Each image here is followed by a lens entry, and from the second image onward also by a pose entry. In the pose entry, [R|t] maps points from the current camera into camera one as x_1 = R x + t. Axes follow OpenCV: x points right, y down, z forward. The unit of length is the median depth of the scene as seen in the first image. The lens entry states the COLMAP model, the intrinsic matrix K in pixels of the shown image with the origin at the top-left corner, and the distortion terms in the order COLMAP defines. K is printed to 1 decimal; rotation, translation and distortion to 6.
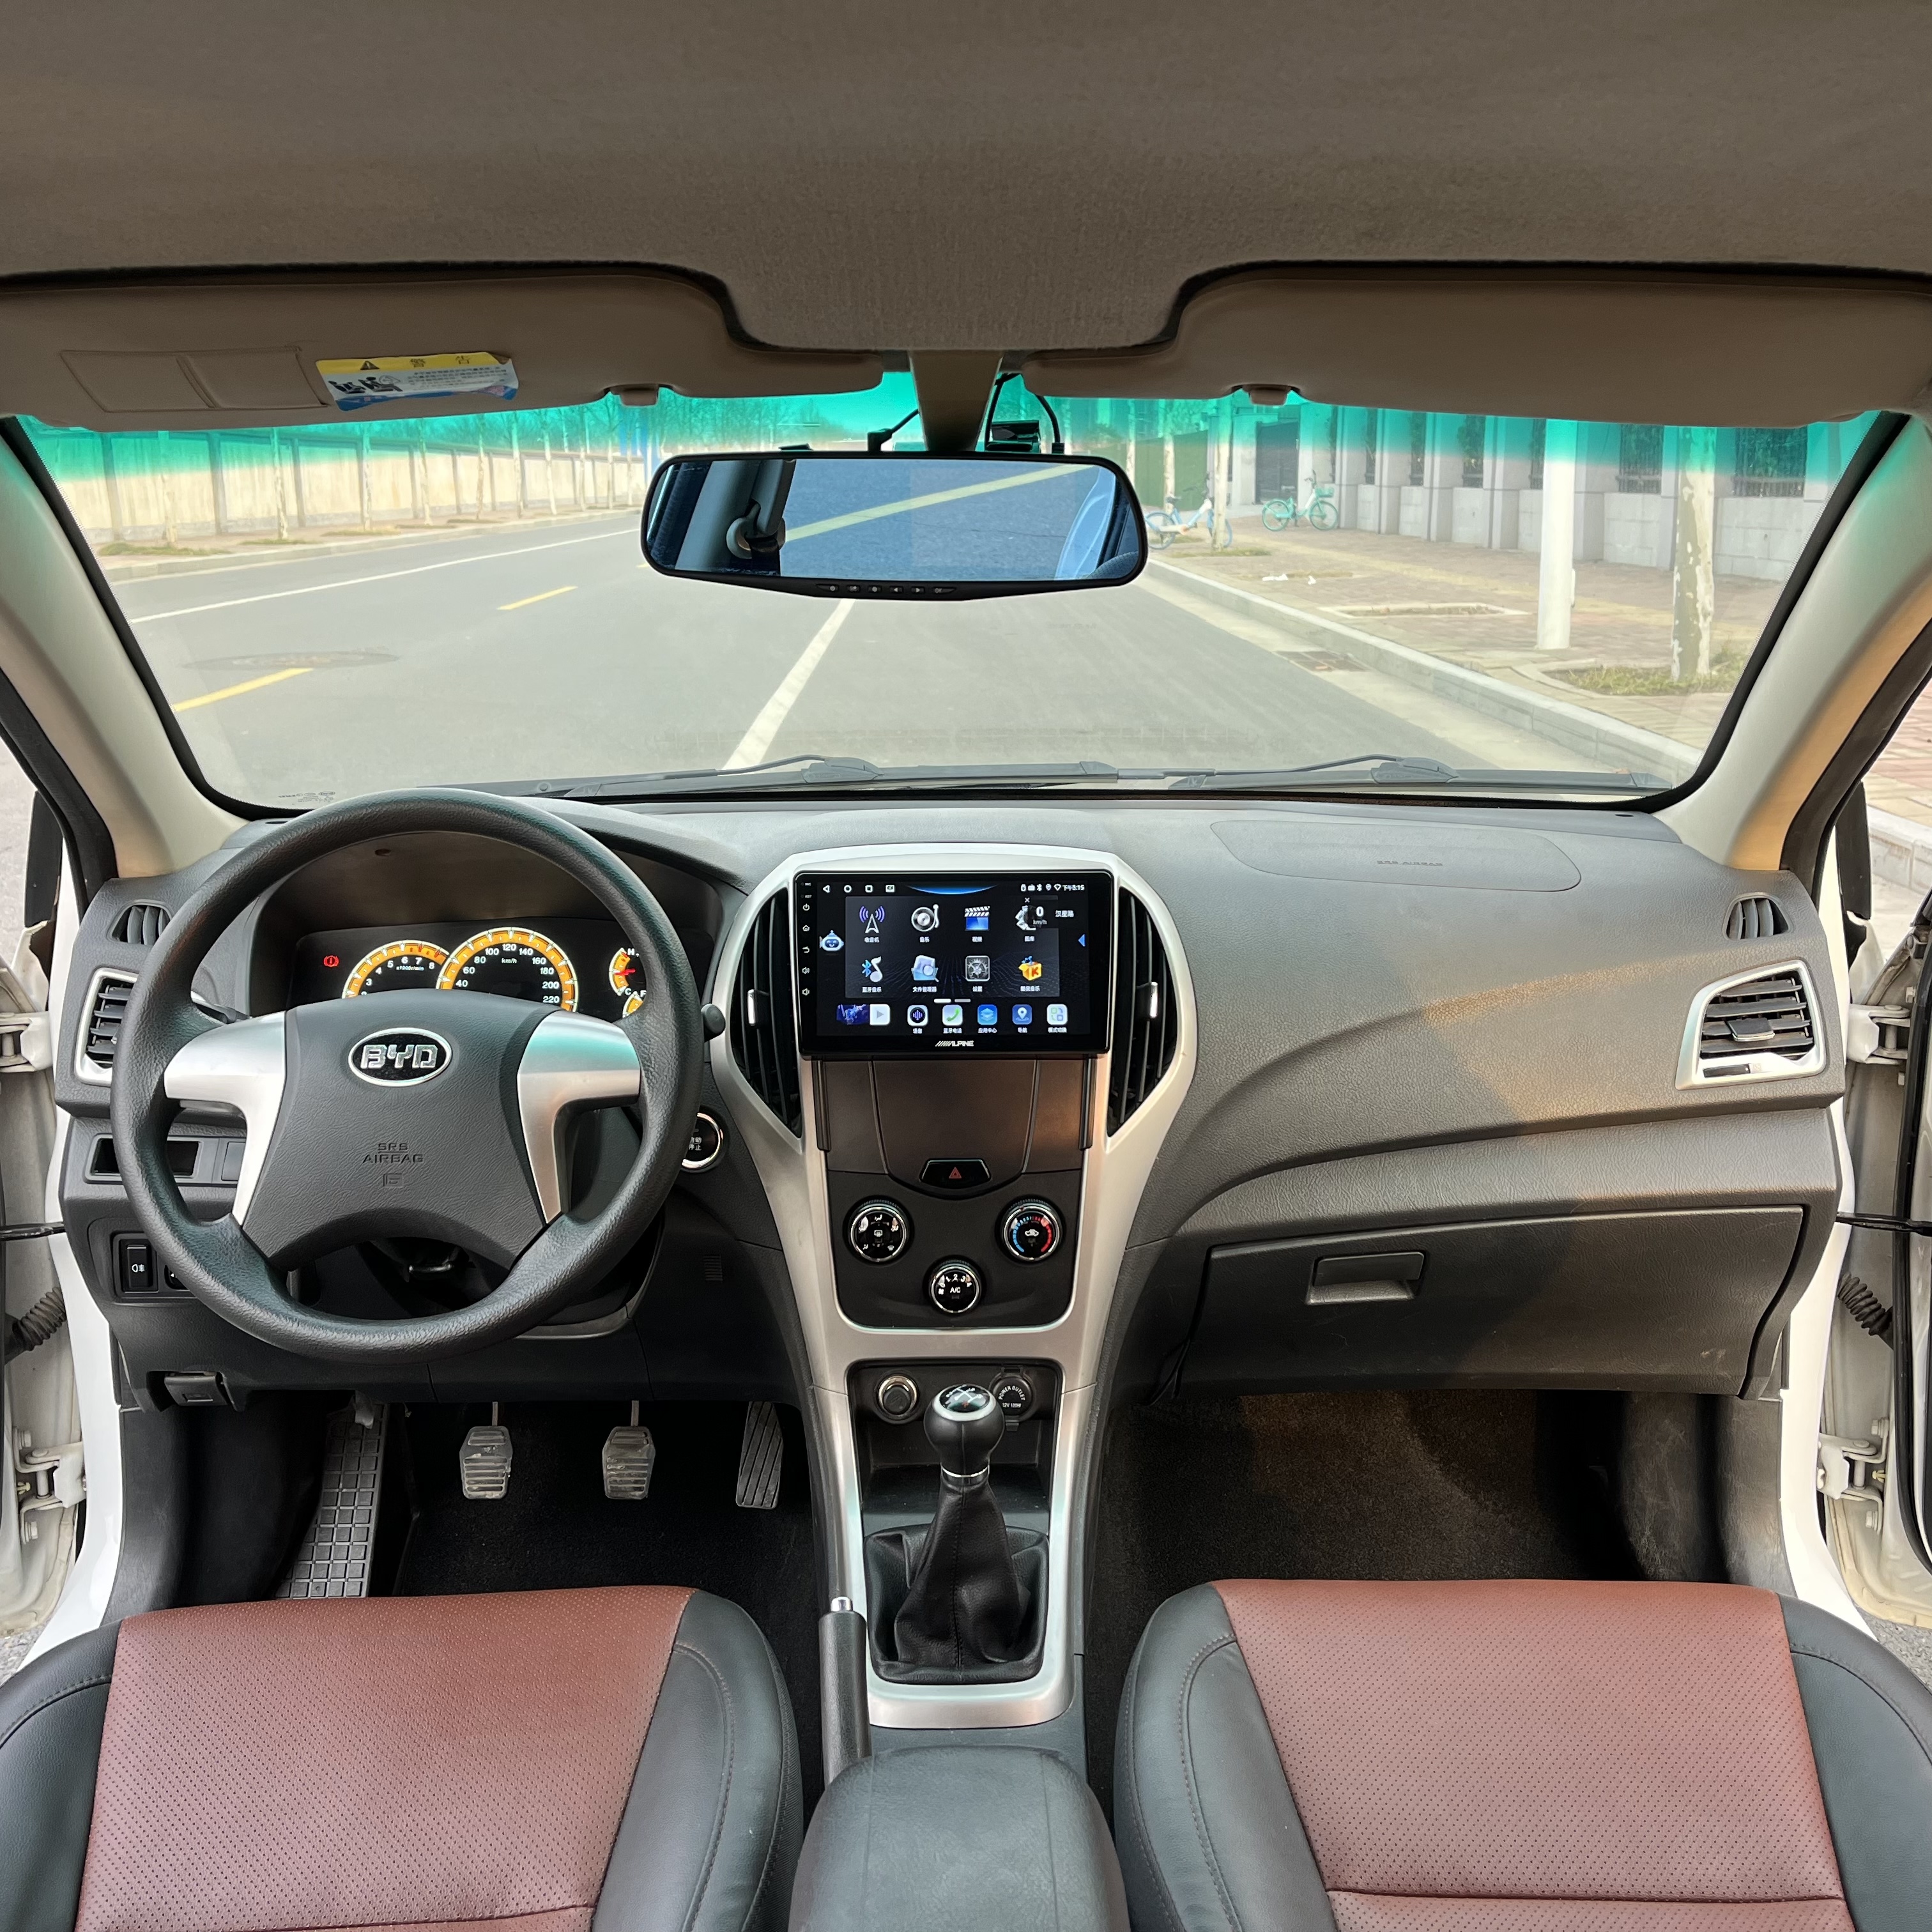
lens RADIAL K [[1888.6, 0, 967.9], [0, 1888.6, 1017.5], [0, 0, 1]] dist [0.079847, -0.093631]
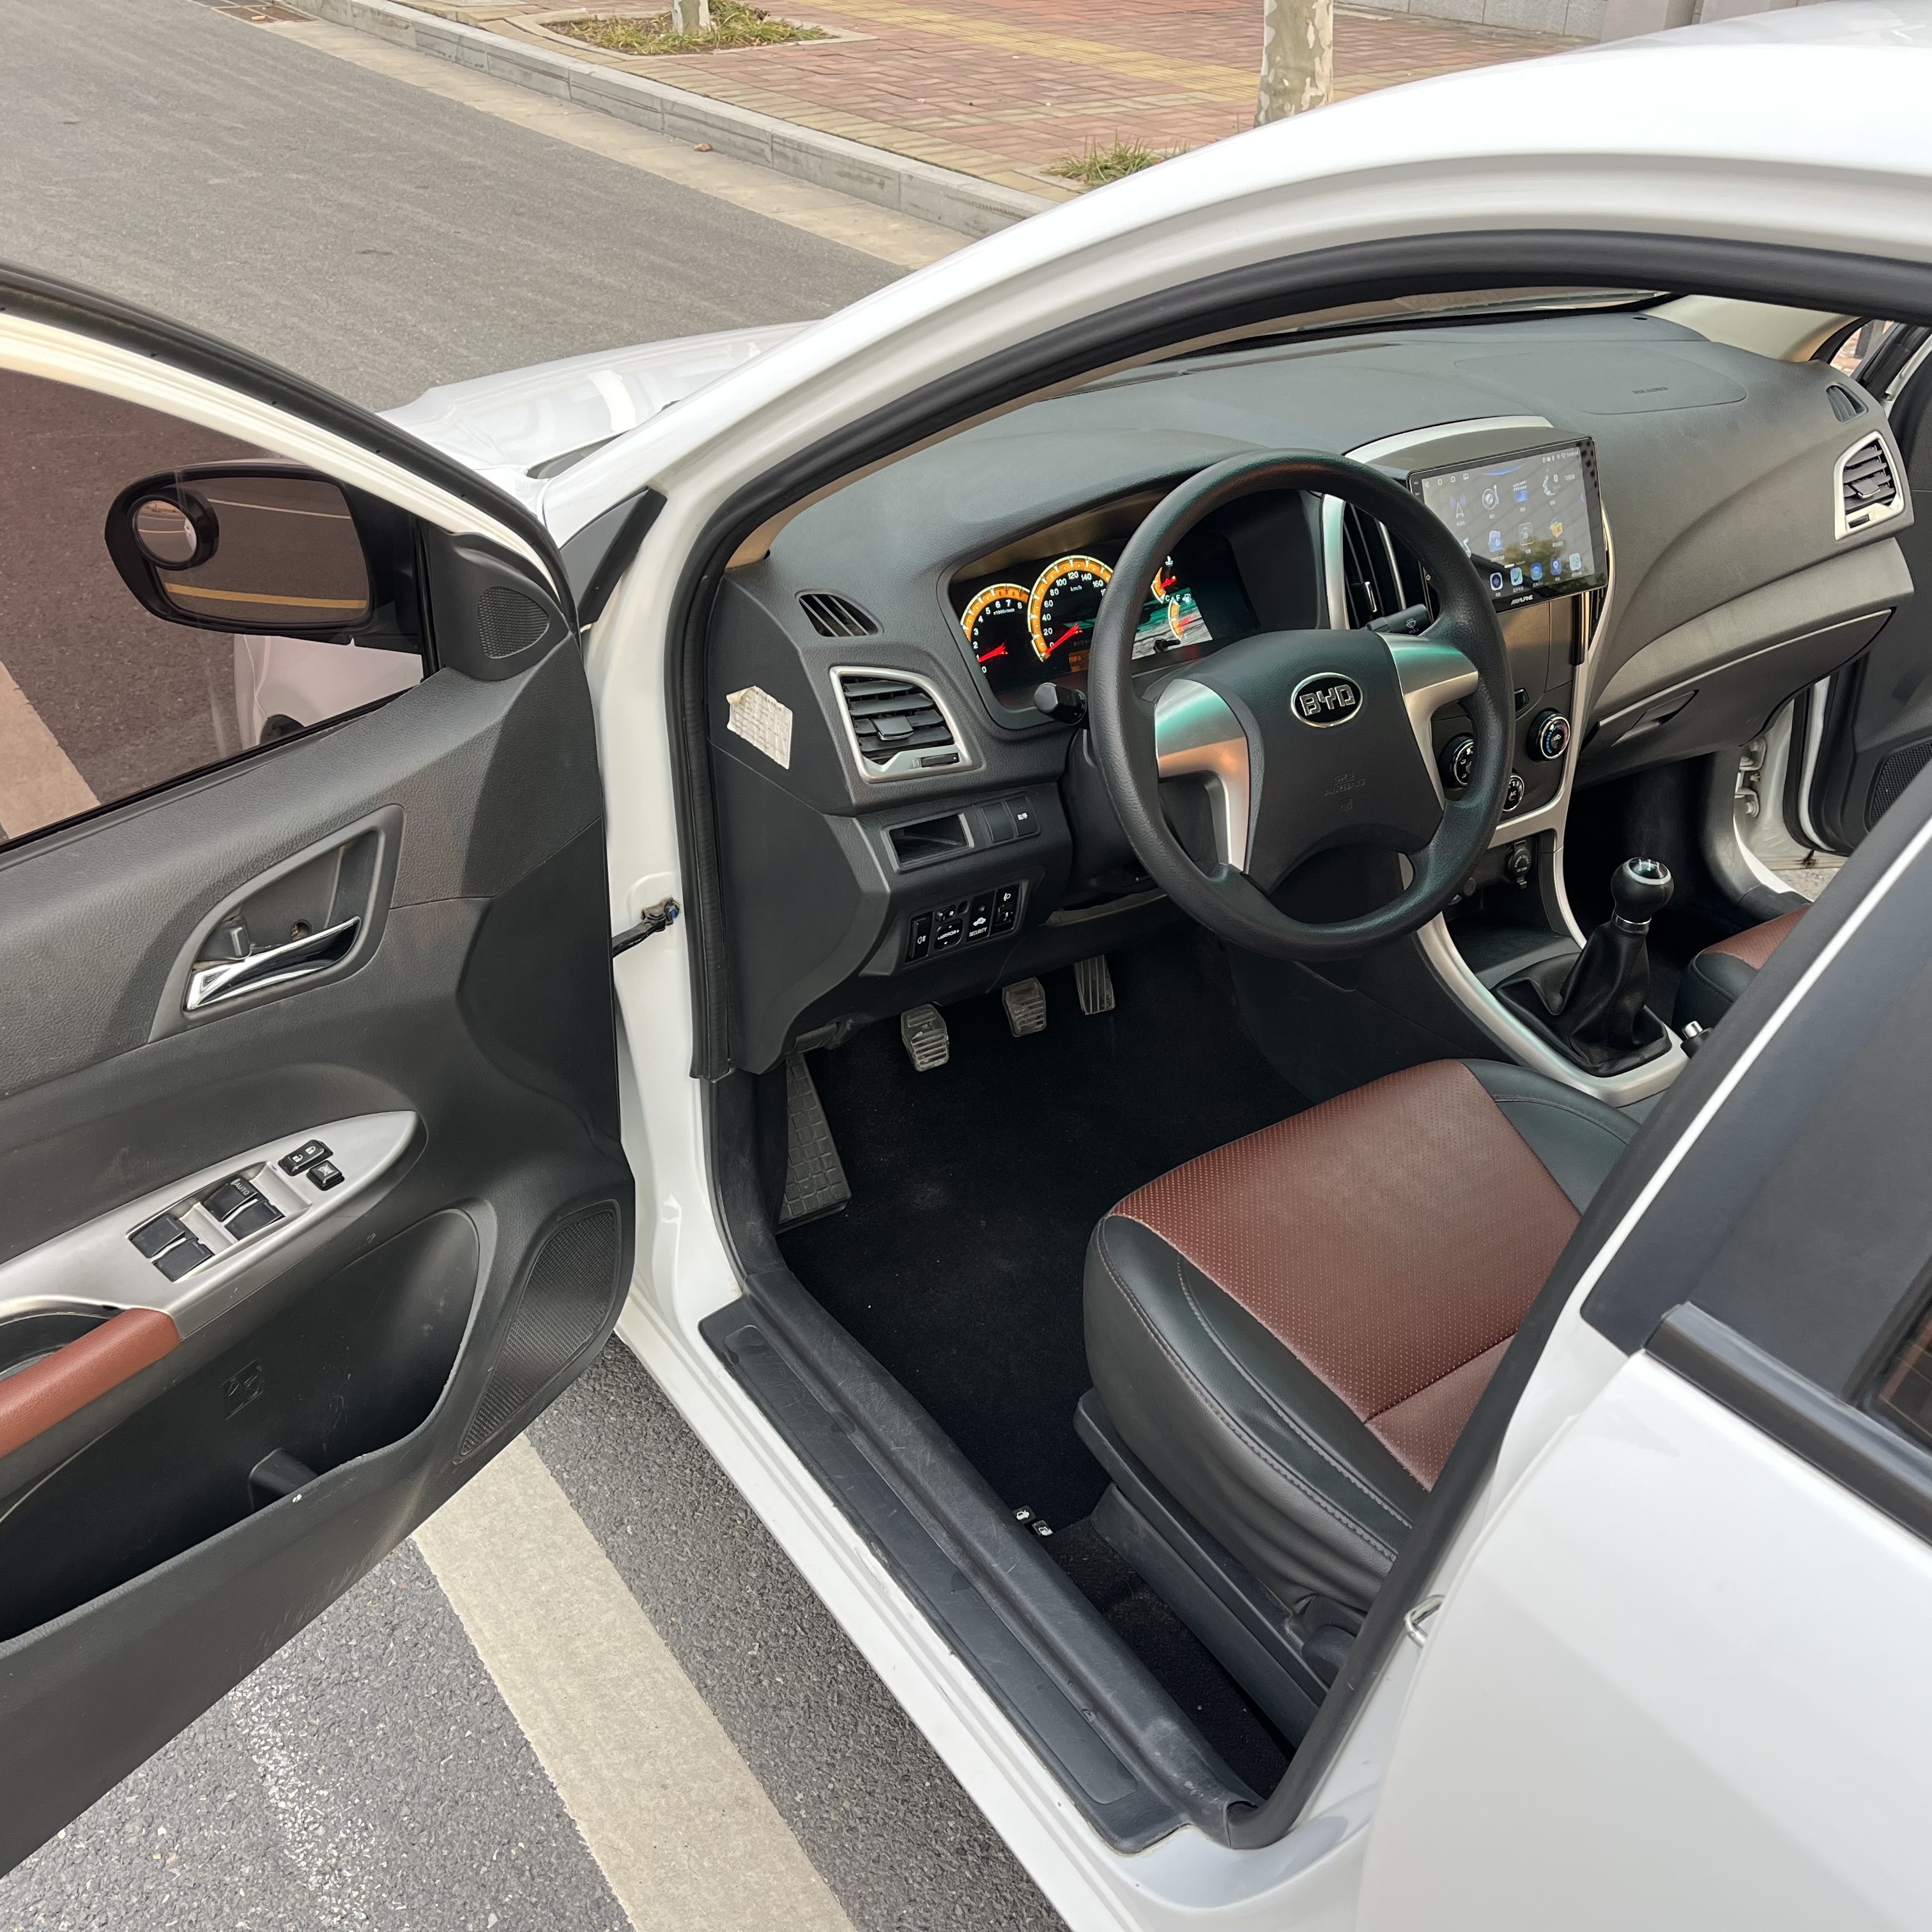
lens RADIAL K [[1888.6, 0, 967.9], [0, 1888.6, 1017.5], [0, 0, 1]] dist [0.079847, -0.093631]
pose [[0.839725, -0.274540, 0.468496, -0.867588], [0.117344, 0.934135, 0.337080, -0.173074], [-0.530181, -0.228079, 0.816632, 0.093952]]
